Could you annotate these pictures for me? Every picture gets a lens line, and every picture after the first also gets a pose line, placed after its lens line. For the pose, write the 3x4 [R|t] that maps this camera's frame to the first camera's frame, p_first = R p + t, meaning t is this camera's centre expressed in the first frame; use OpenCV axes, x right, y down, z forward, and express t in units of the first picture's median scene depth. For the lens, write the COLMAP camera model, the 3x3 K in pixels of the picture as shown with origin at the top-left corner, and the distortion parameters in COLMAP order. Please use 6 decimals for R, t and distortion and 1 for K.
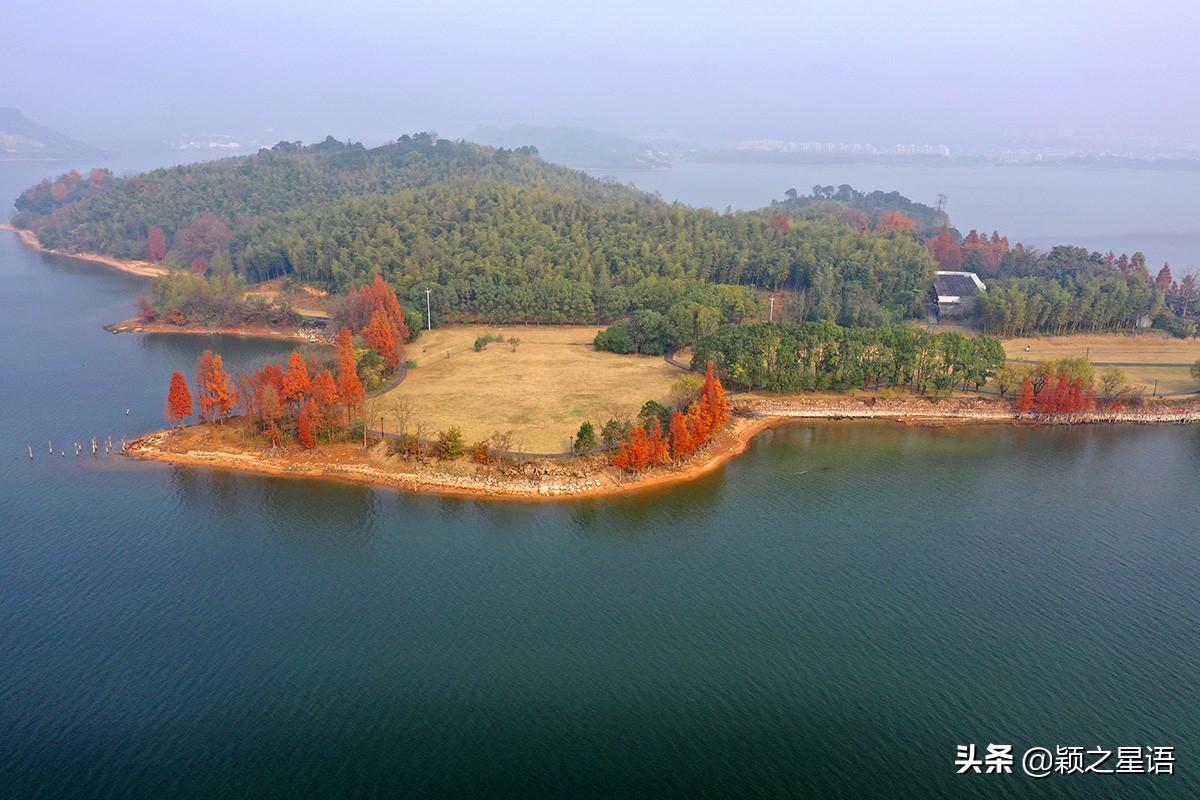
lens RADIAL K [[948.0, 0, 600.5], [0, 948.0, 401.2], [0, 0, 1]] dist [0.015212, -0.006196]
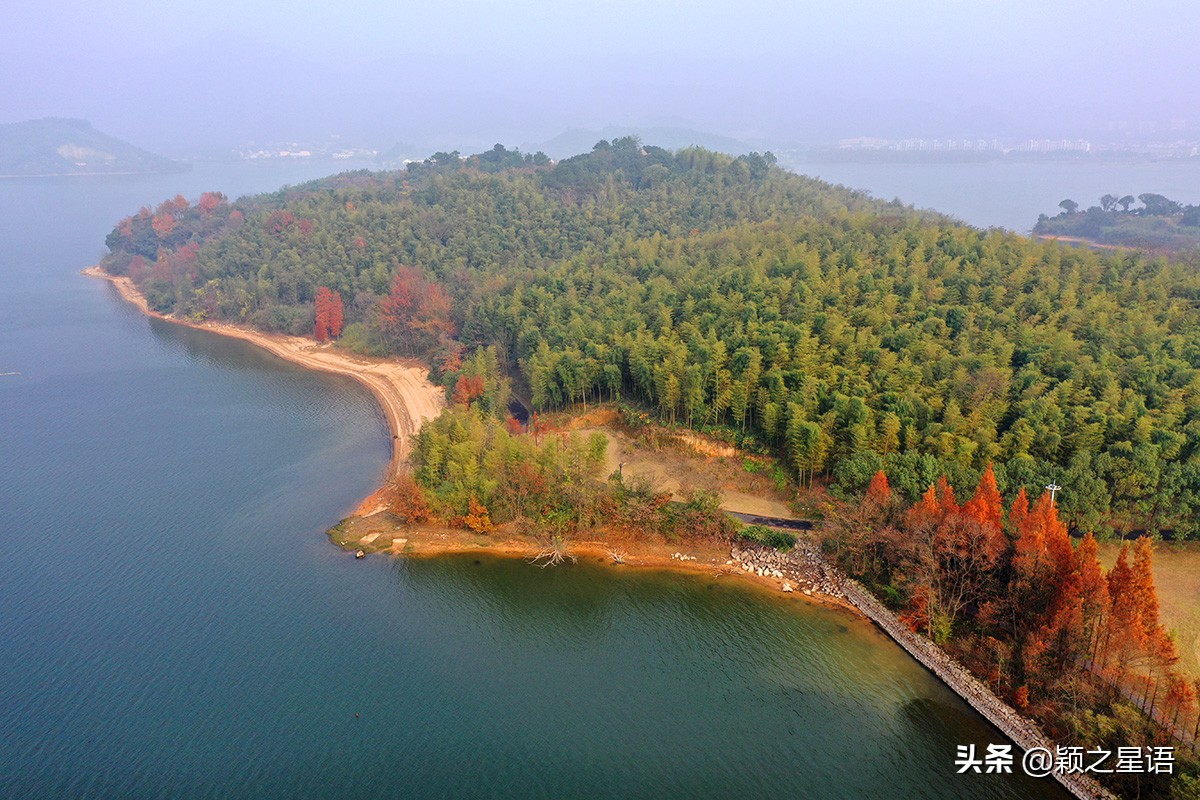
lens RADIAL K [[948.0, 0, 599.0], [0, 948.0, 399.5], [0, 0, 1]] dist [0.015212, -0.006196]
pose [[0.998741, -0.004526, -0.049967, -0.223327], [0.004399, 0.999987, -0.002638, -0.093561], [0.049979, 0.002415, 0.998747, 0.317038]]
